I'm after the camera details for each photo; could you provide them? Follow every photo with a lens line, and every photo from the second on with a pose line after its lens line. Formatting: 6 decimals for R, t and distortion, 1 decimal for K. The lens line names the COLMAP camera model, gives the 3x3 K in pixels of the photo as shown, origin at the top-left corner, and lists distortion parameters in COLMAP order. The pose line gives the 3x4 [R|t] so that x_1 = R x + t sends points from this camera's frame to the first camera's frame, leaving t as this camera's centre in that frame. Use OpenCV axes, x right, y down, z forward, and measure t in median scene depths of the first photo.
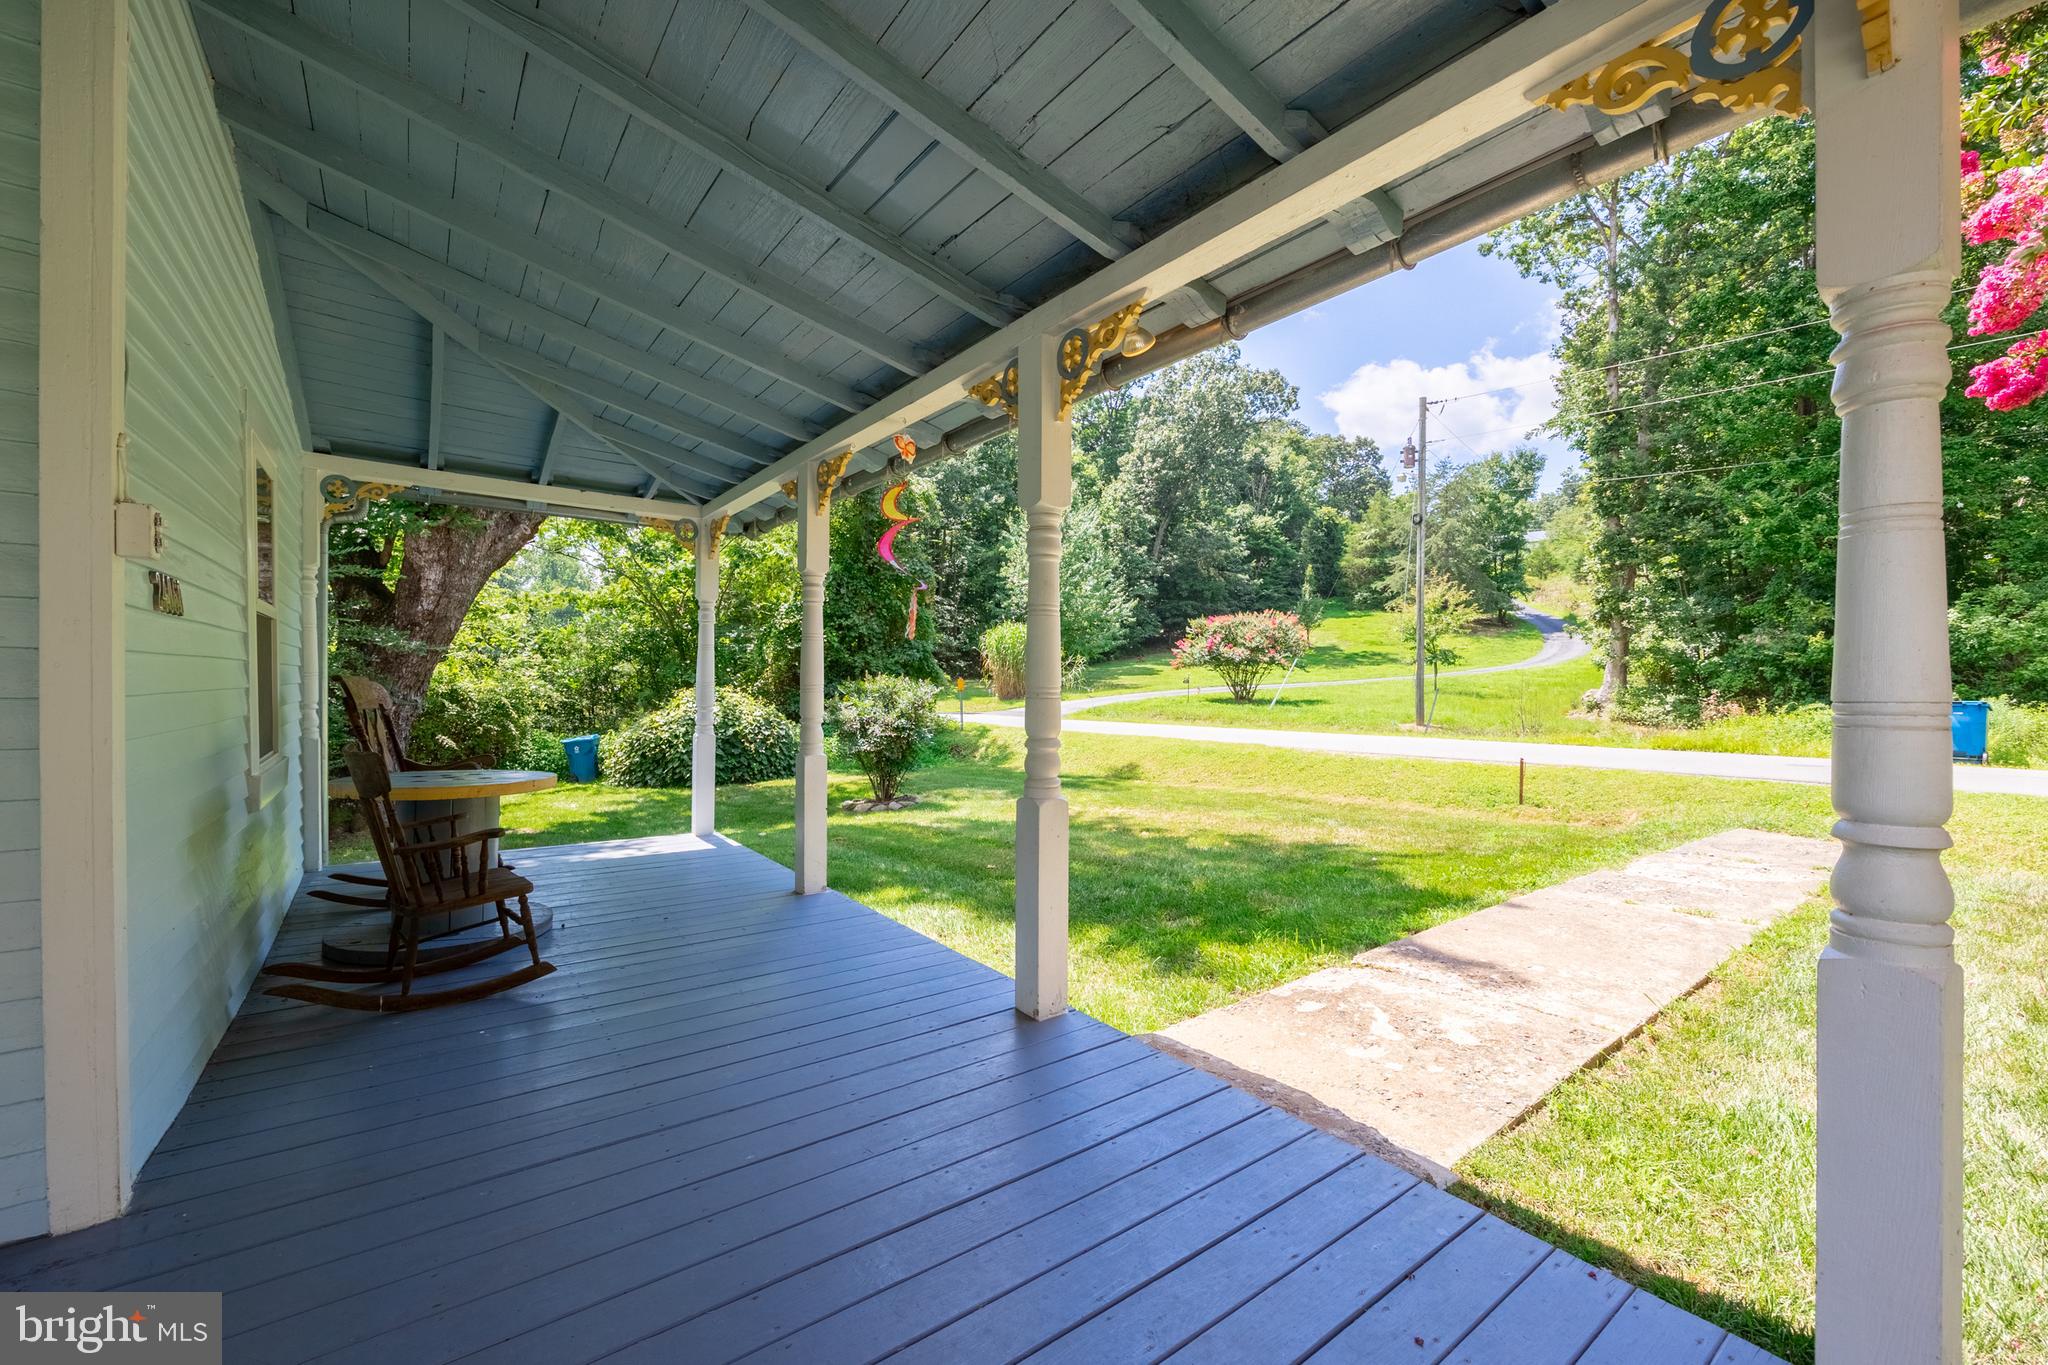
lens RADIAL K [[823.9, 0, 1026.5], [0, 823.9, 683.2], [0, 0, 1]] dist [0.002253, 0.000161]
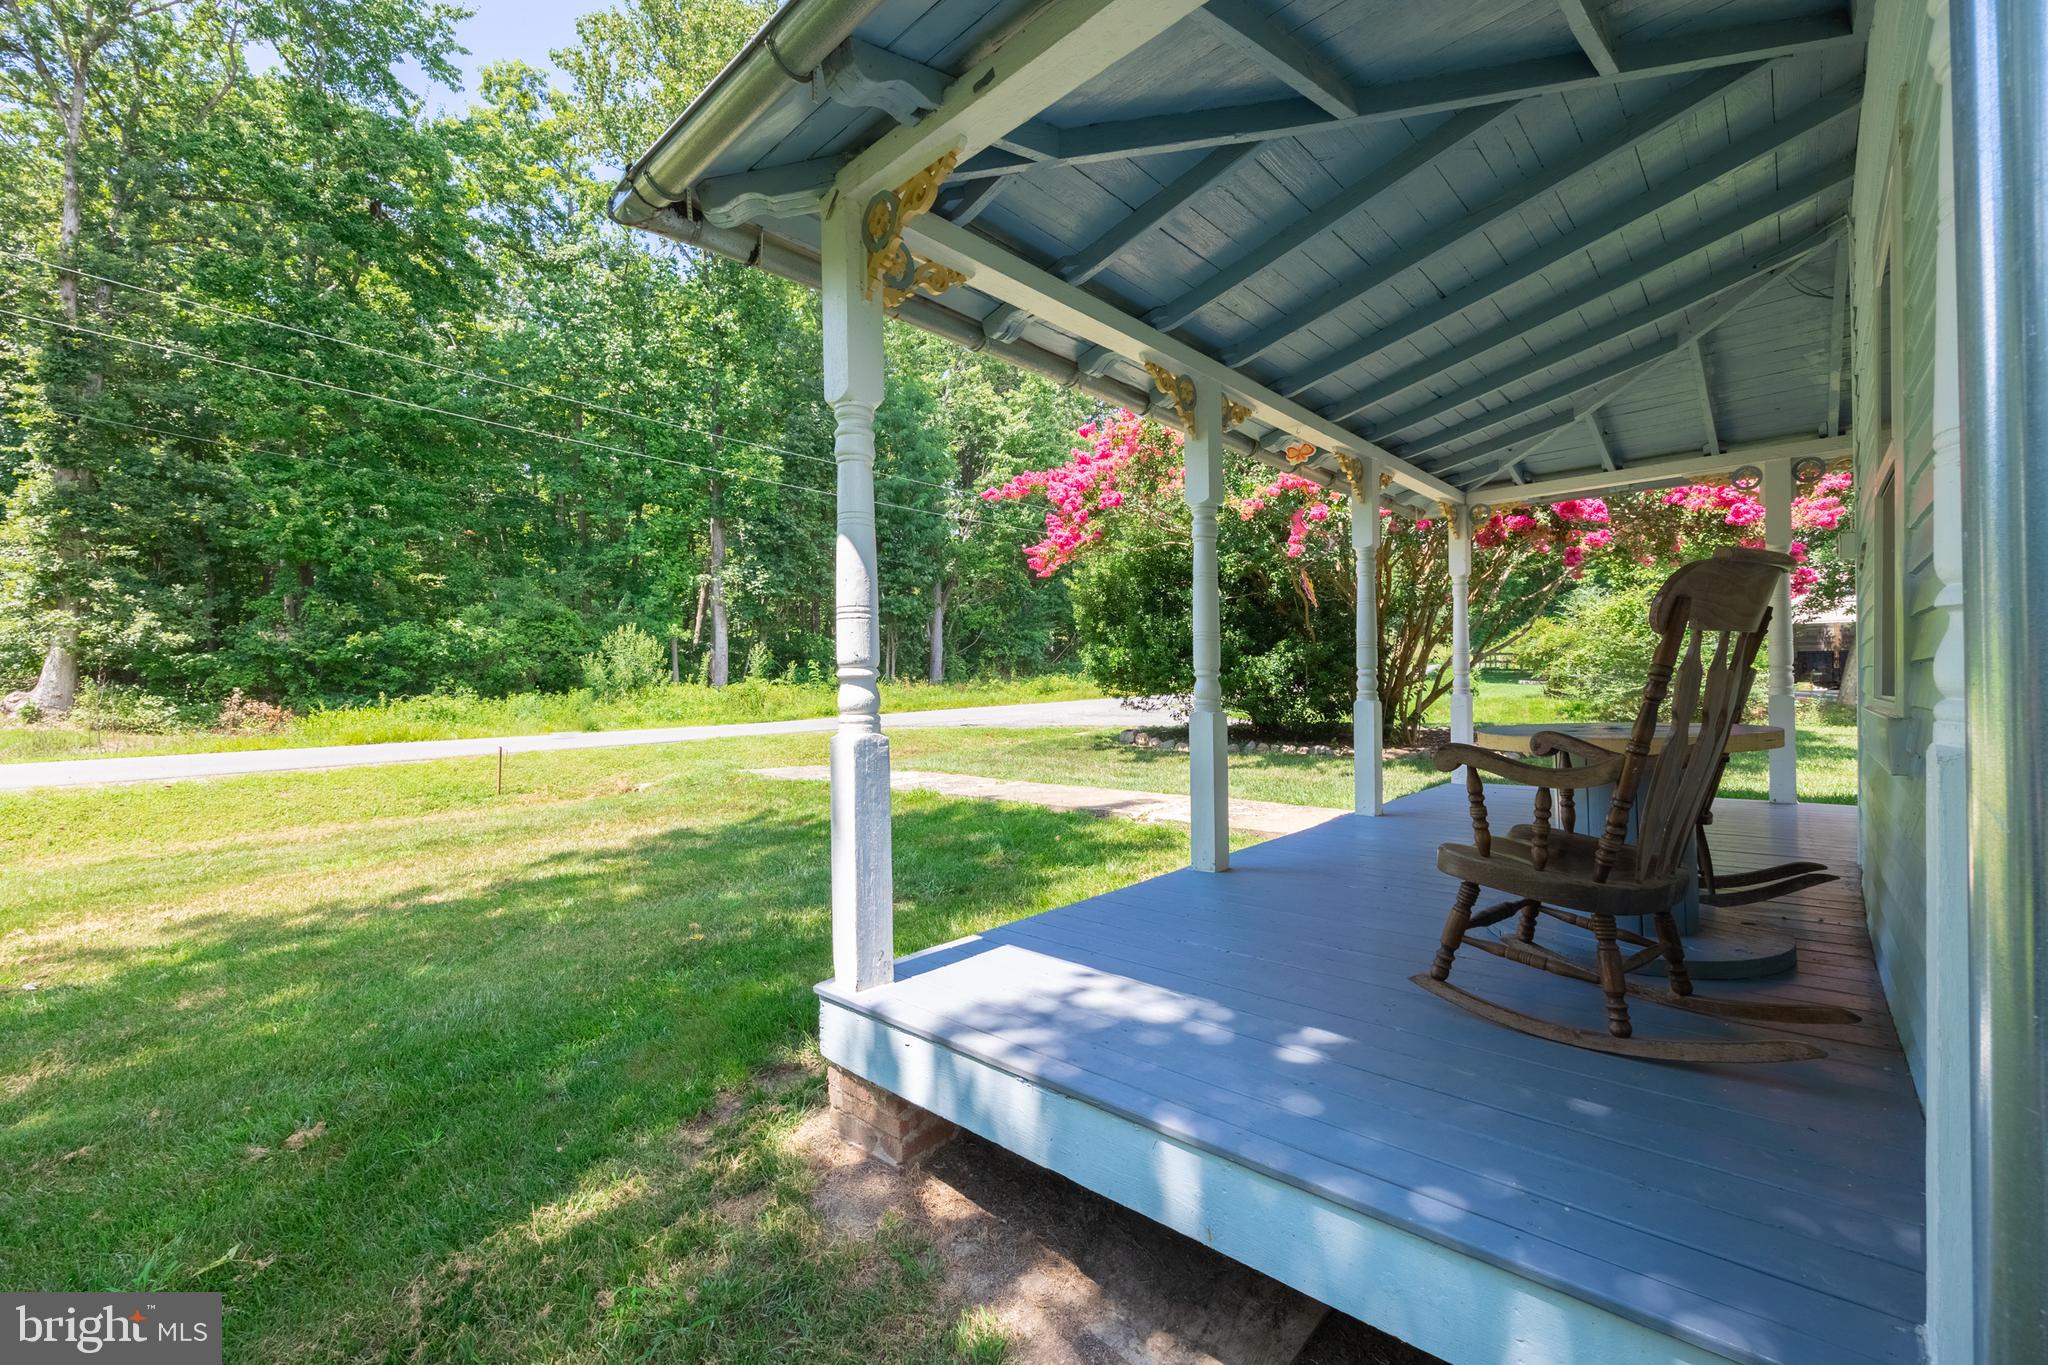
lens RADIAL K [[823.9, 0, 1022.1], [0, 823.9, 681.6], [0, 0, 1]] dist [0.002253, 0.000161]
pose [[-0.177920, -0.002836, 0.984041, -0.246726], [0.017781, 0.999823, 0.006097, 0.010877], [-0.983884, 0.018582, -0.177838, 0.305994]]
